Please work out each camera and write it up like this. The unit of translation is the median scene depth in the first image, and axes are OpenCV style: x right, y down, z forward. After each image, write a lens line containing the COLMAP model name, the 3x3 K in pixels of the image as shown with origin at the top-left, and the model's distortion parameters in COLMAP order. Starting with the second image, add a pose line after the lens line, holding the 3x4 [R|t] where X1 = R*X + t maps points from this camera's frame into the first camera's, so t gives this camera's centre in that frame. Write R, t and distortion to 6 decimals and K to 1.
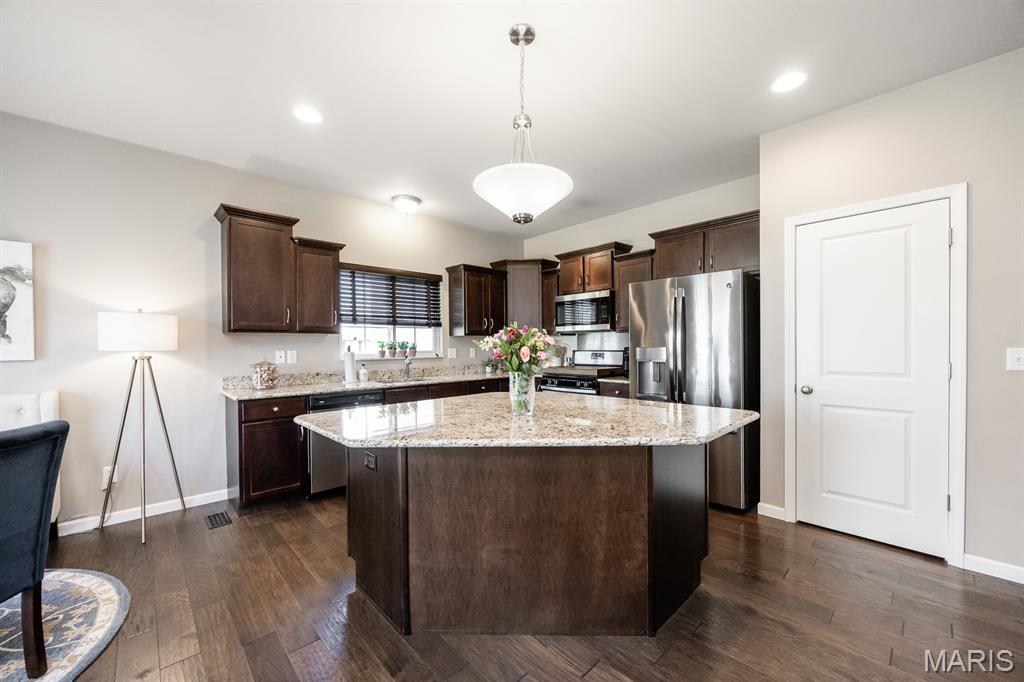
lens RADIAL K [[388.6, 0, 511.3], [0, 388.6, 353.1], [0, 0, 1]] dist [-0.004694, 0.000669]
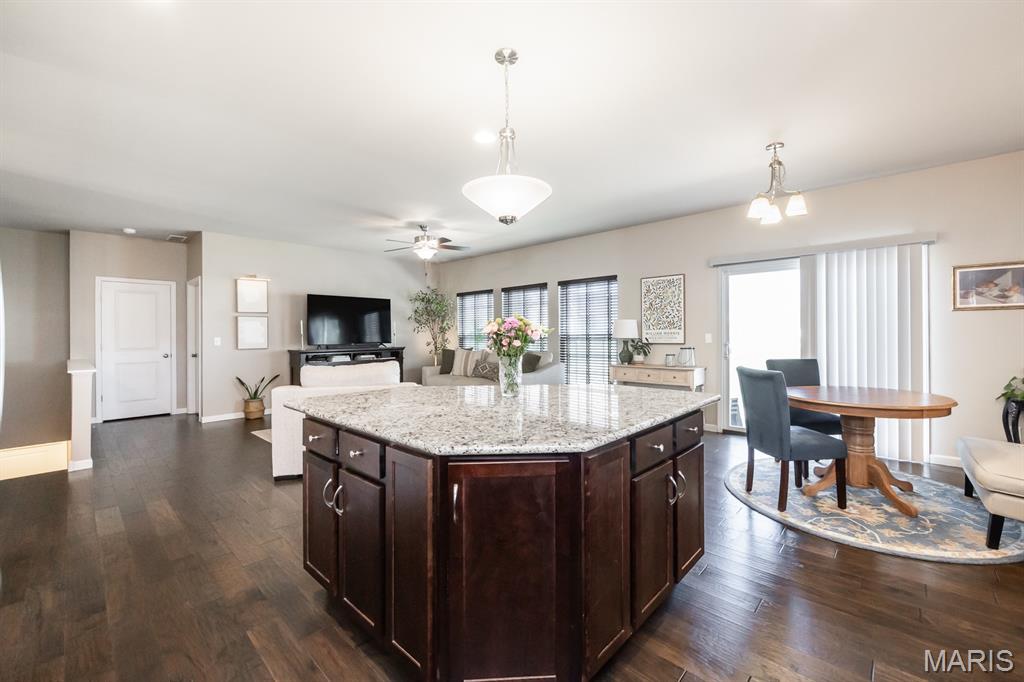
lens RADIAL K [[410.8, 0, 548.7], [0, 410.8, 335.4], [0, 0, 1]] dist [0.002043, 0.000051]
pose [[-0.992494, 0.019819, -0.120673, 0.034694], [0.016951, 0.999550, 0.024748, -0.024484], [0.121110, 0.022516, -0.992384, 1.247321]]
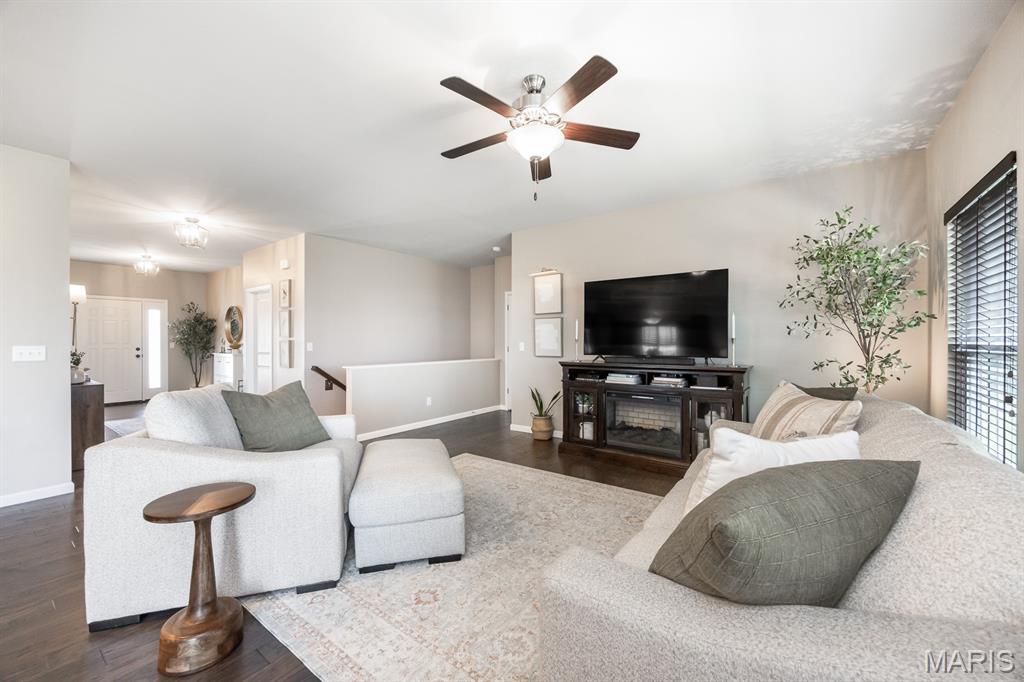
lens RADIAL K [[410.8, 0, 514.8], [0, 410.8, 342.9], [0, 0, 1]] dist [0.002043, 0.000051]
pose [[-0.197607, 0.006918, 0.980257, -0.367381], [0.019204, 0.999811, -0.003184, 0.010924], [-0.980093, 0.018196, -0.197703, -0.348455]]
